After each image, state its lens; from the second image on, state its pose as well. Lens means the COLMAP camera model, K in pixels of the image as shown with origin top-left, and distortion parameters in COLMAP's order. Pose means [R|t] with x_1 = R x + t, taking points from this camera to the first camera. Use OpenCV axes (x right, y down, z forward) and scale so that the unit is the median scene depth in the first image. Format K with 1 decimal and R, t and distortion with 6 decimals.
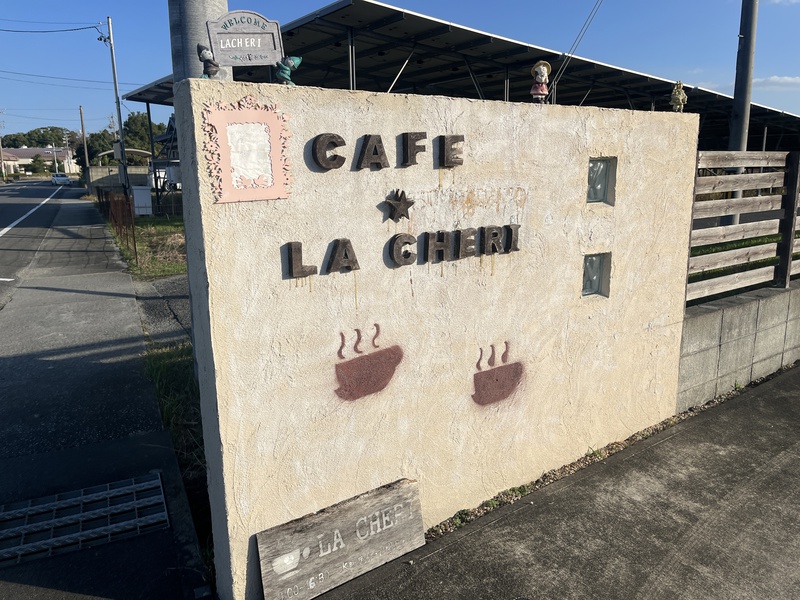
lens RADIAL K [[599.9, 0, 398.8], [0, 599.9, 299.5], [0, 0, 1]] dist [0.046410, -0.065305]
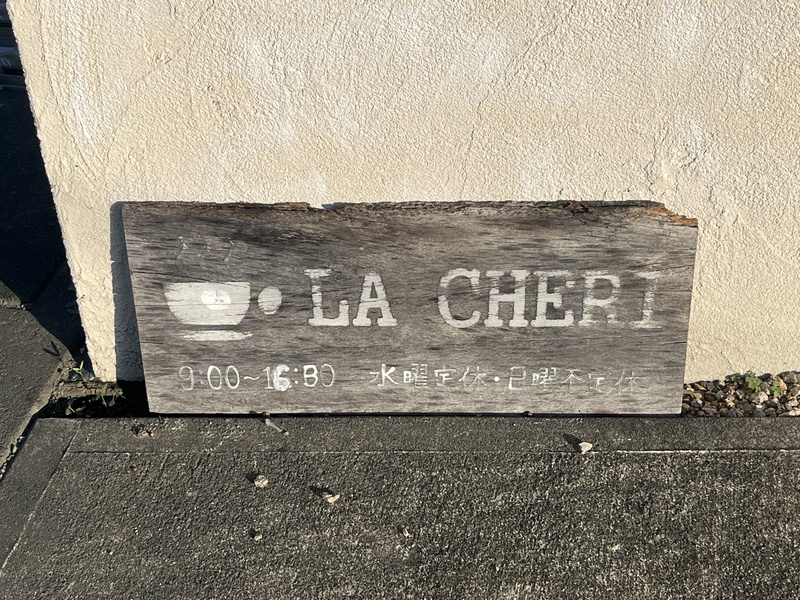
lens RADIAL K [[1312.7, 0, 399.9], [0, 1312.7, 301.5], [0, 0, 1]] dist [0.067303, 0.000000]
pose [[0.781890, 0.388081, -0.487894, 0.262034], [-0.103045, 0.852302, 0.512800, 0.025731], [0.614841, -0.350678, 0.706396, 0.495005]]
